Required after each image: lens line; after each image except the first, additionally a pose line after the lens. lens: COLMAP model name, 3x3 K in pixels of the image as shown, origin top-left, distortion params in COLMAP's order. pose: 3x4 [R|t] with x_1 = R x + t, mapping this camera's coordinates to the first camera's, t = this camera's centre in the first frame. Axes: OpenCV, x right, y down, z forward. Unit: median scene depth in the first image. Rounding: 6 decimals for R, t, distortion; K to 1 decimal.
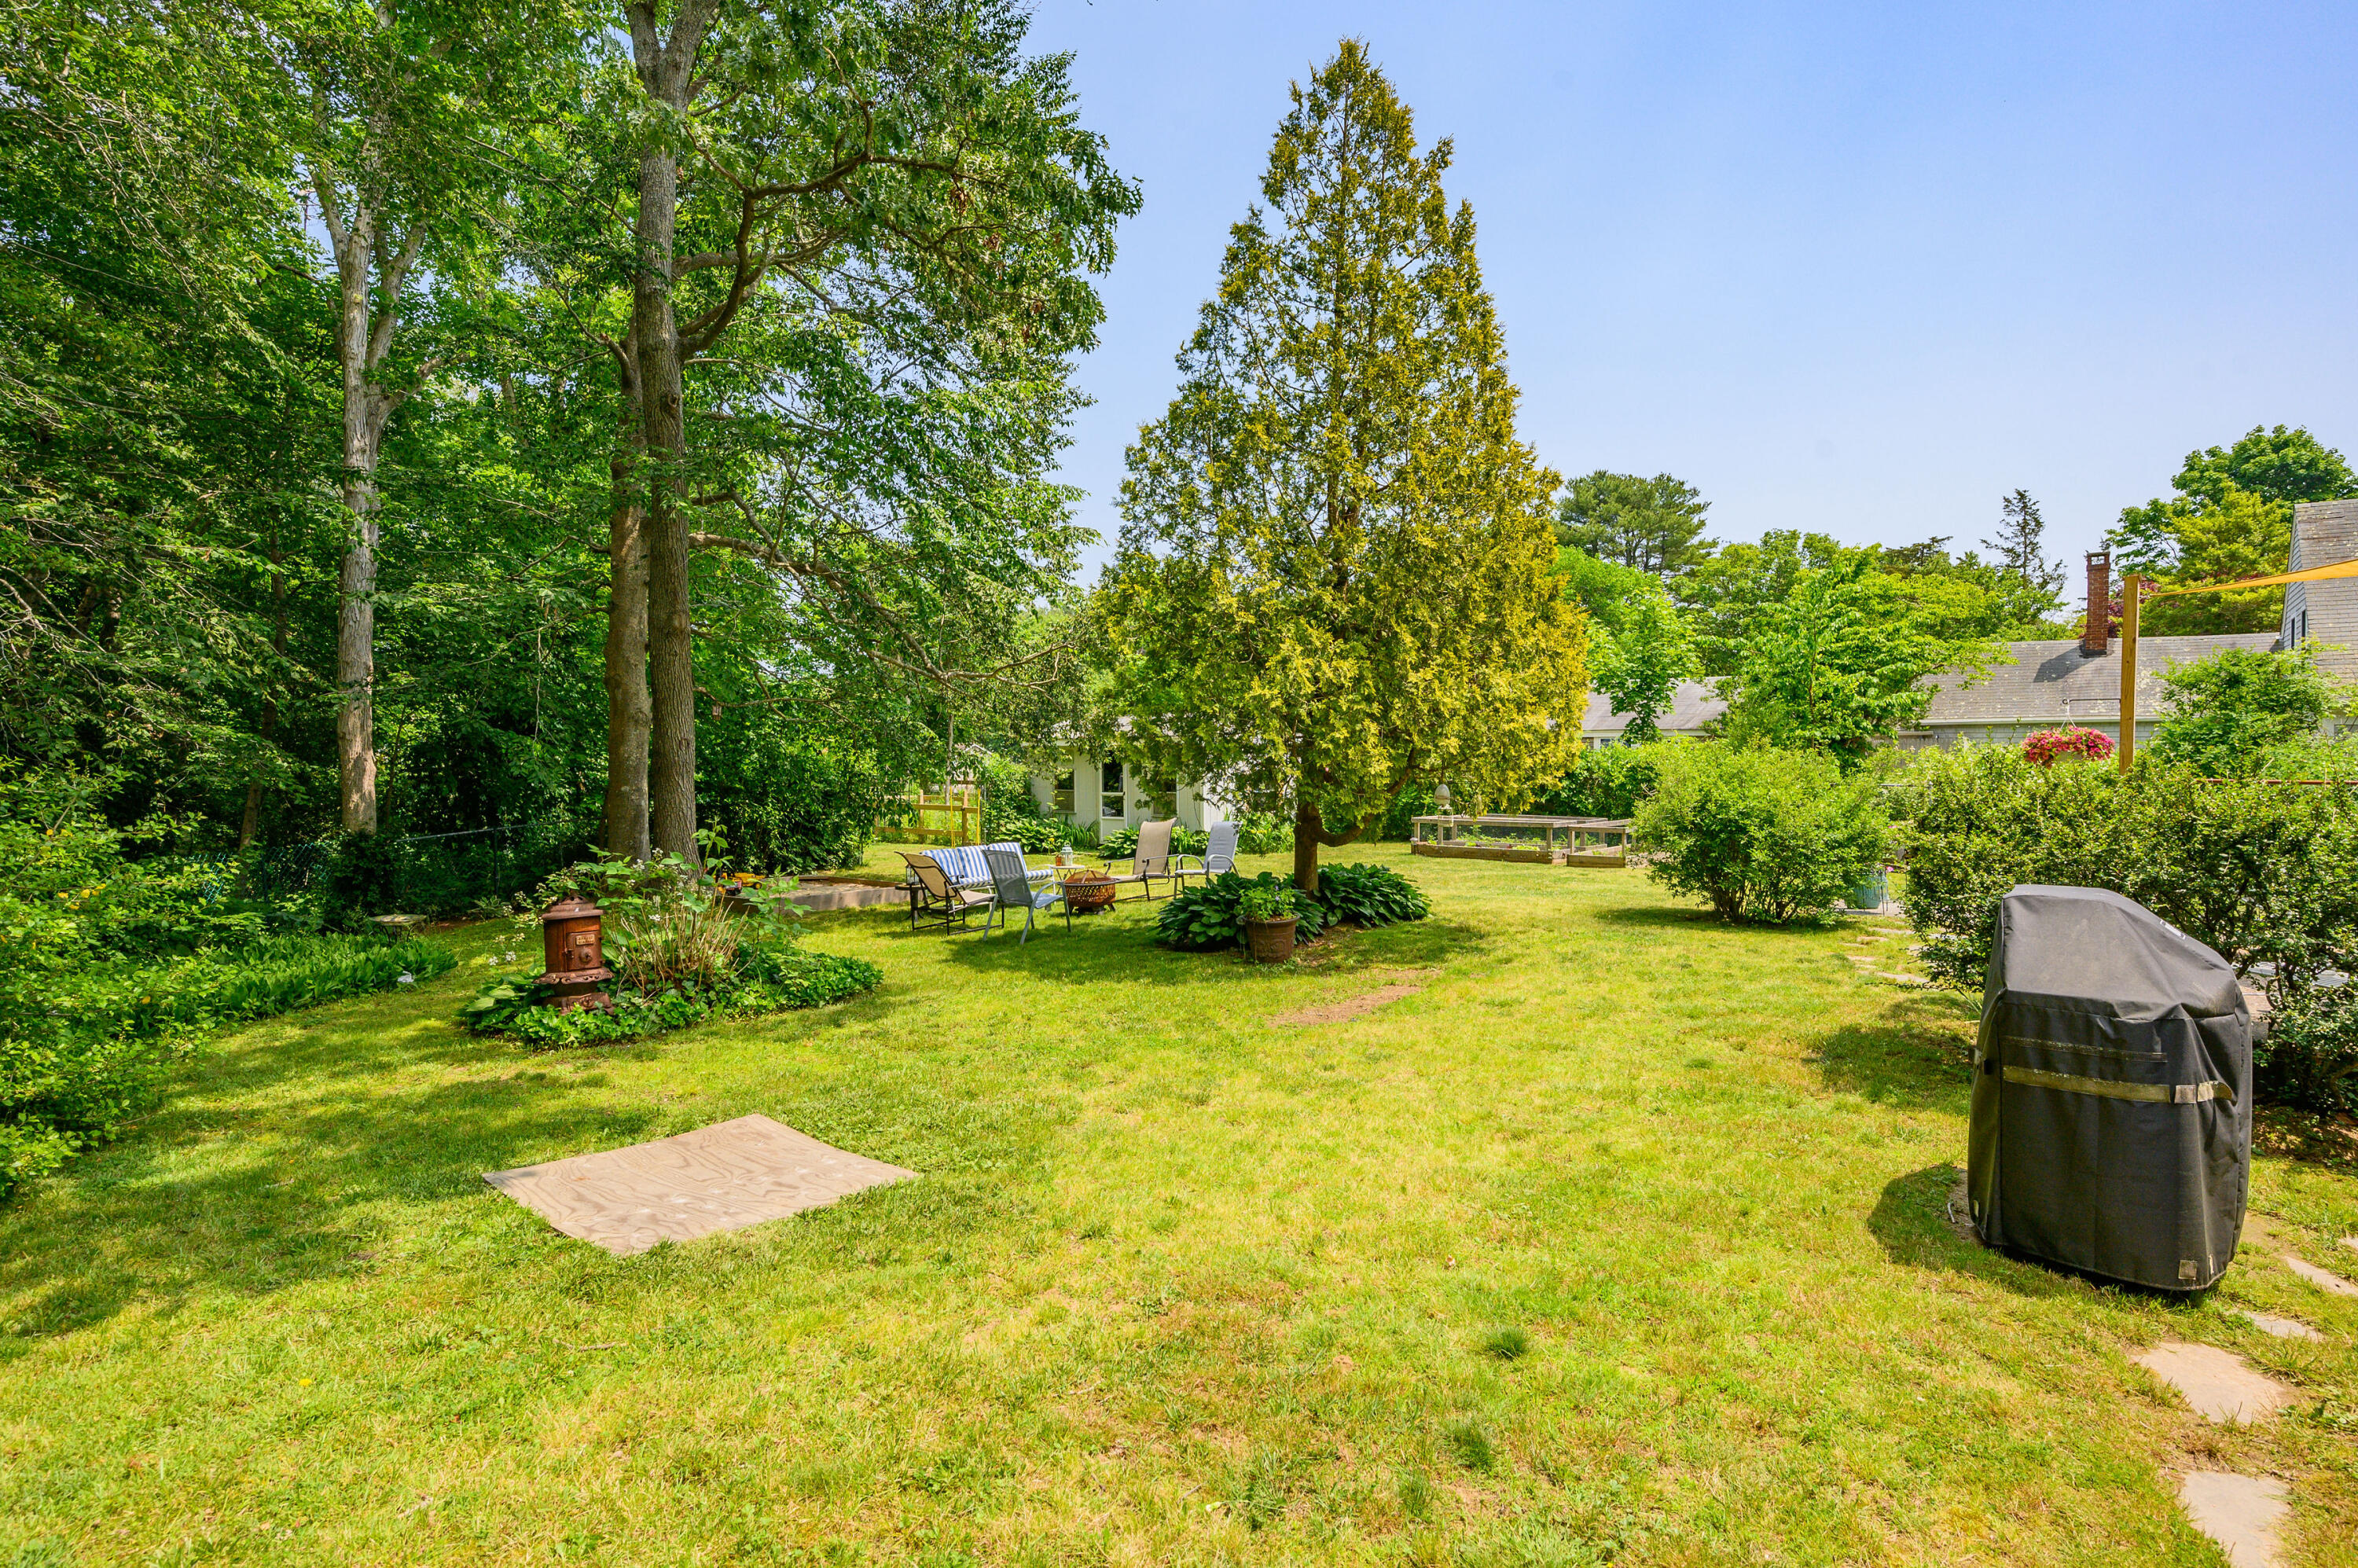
lens RADIAL K [[1233.3, 0, 1196.8], [0, 1233.3, 789.7], [0, 0, 1]] dist [0.000964, -0.000648]
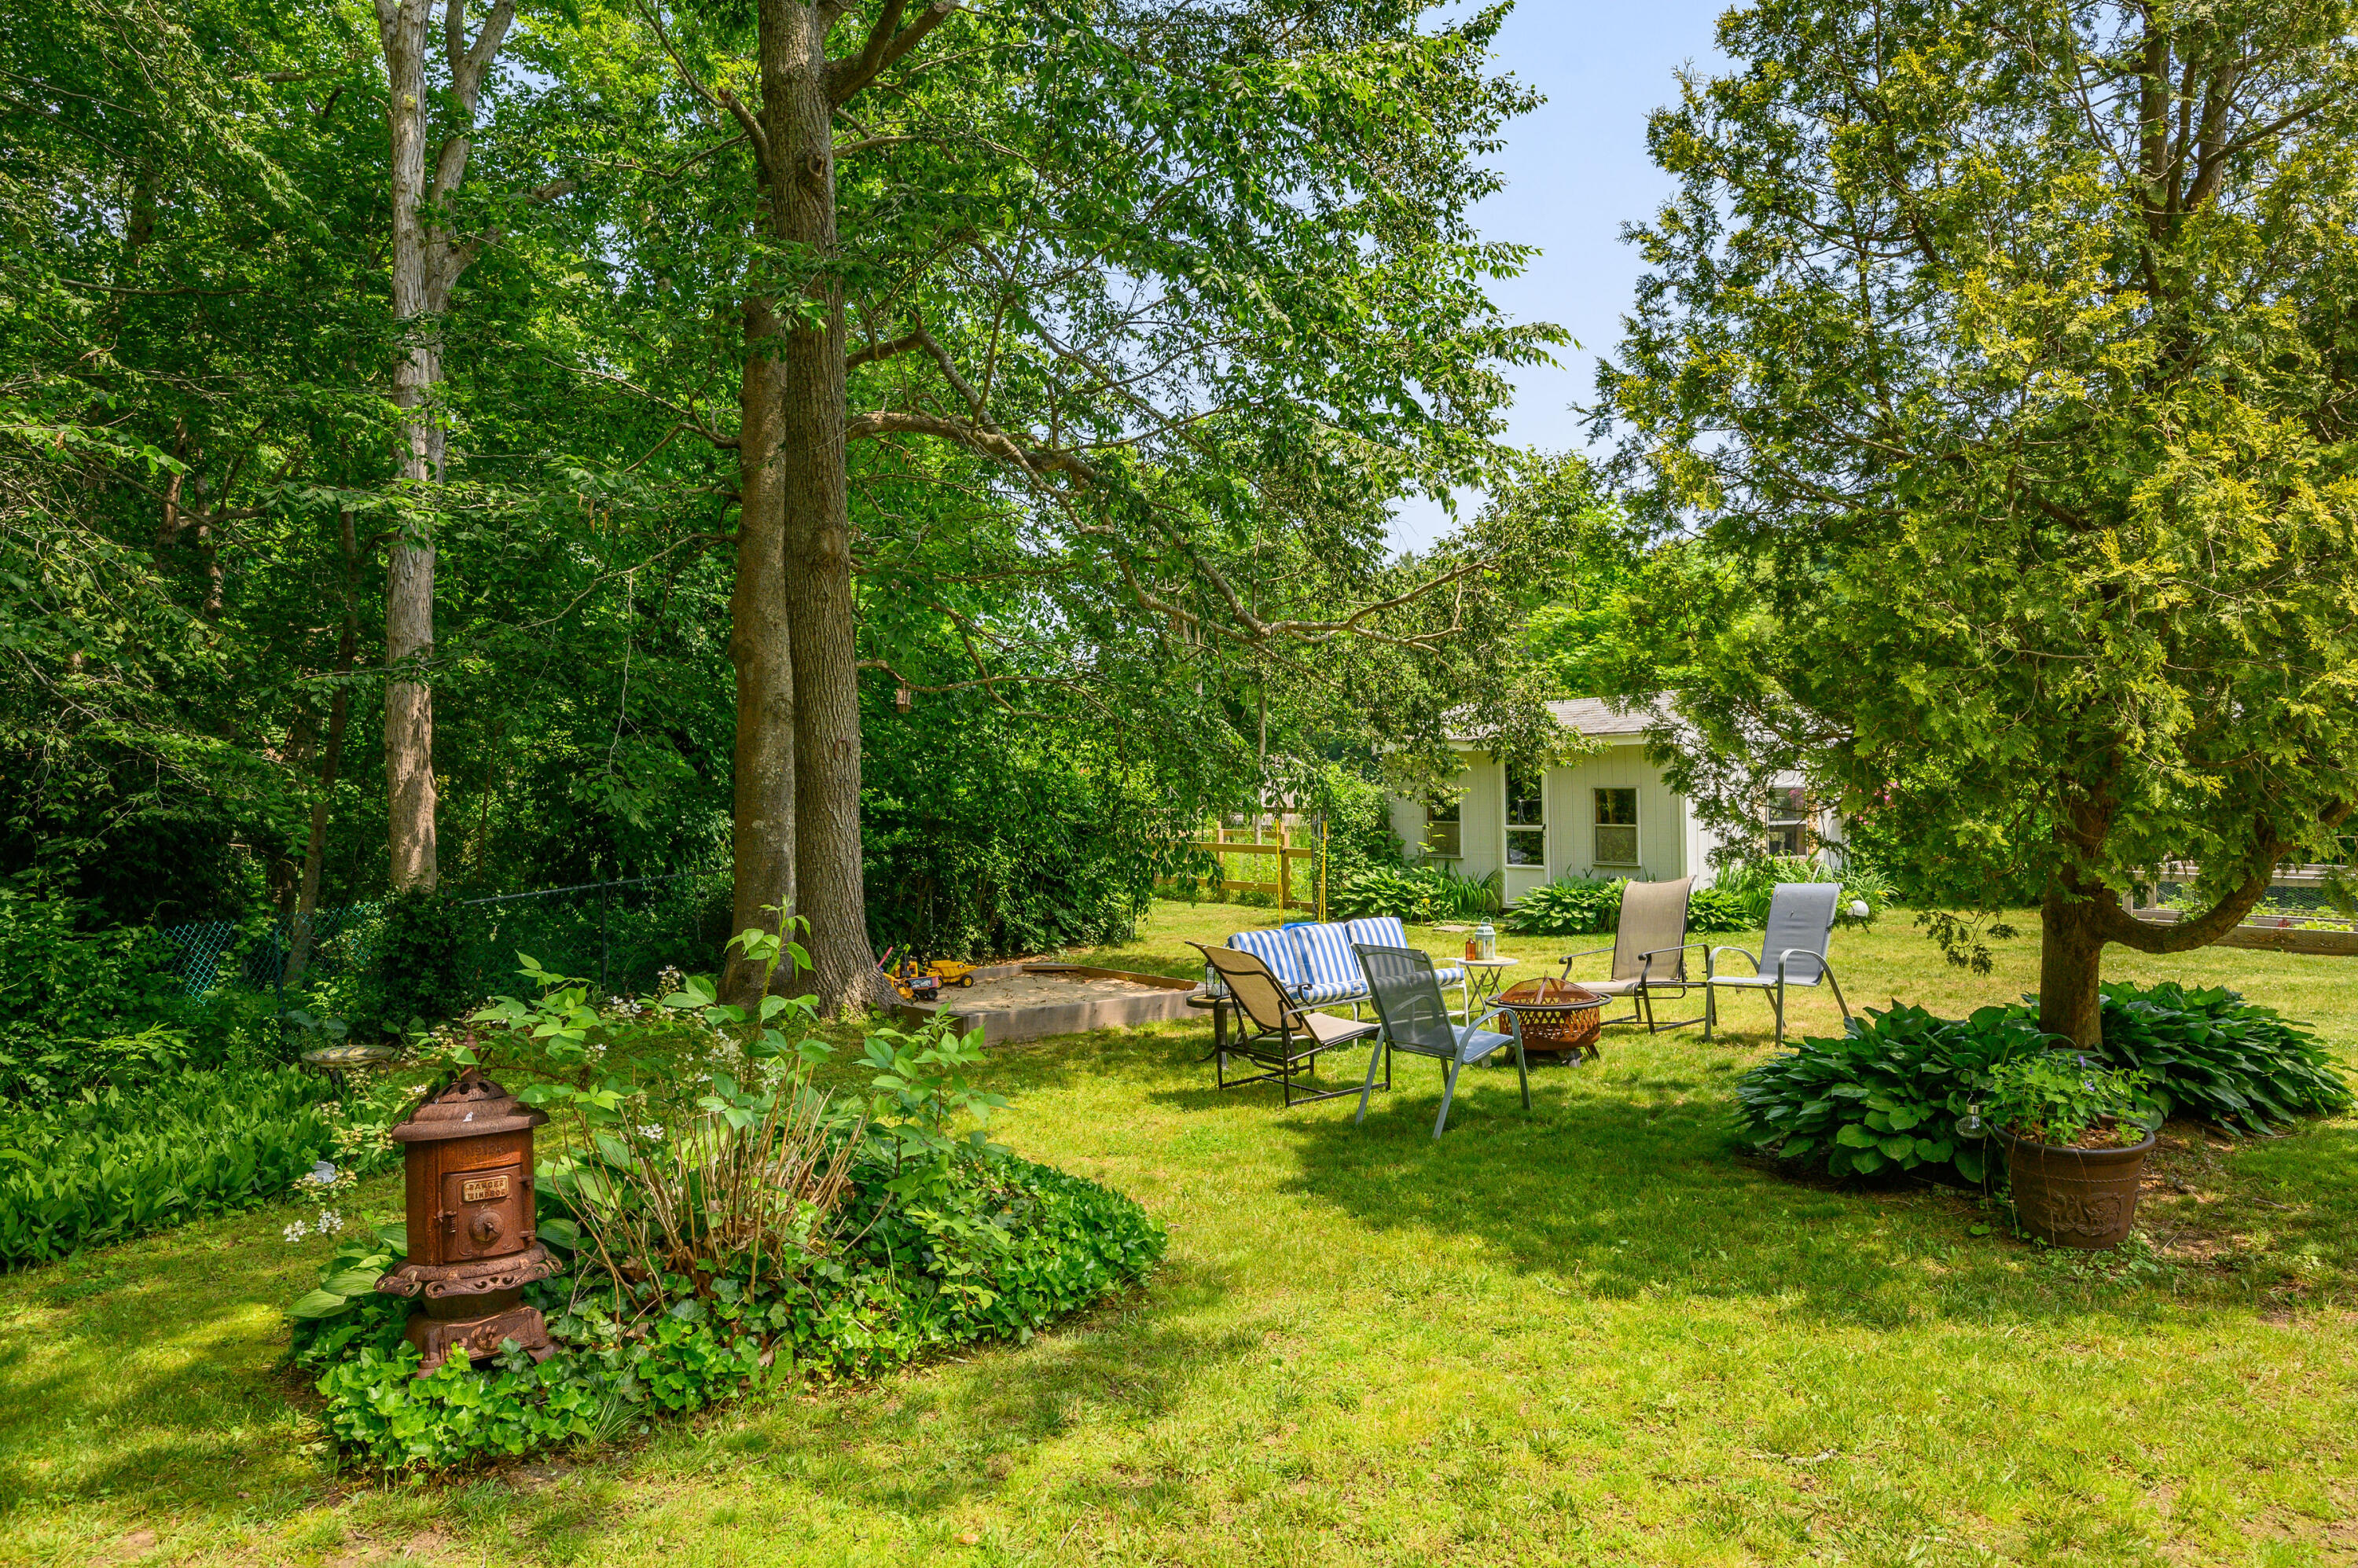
lens RADIAL K [[1699.2, 0, 1175.5], [0, 1699.2, 786.1], [0, 0, 1]] dist [0.005641, 0.000653]
pose [[0.970540, -0.009715, -0.240744, -0.068194], [0.004951, 0.999780, -0.020385, -0.002062], [0.240889, 0.018593, 0.970375, 0.269773]]
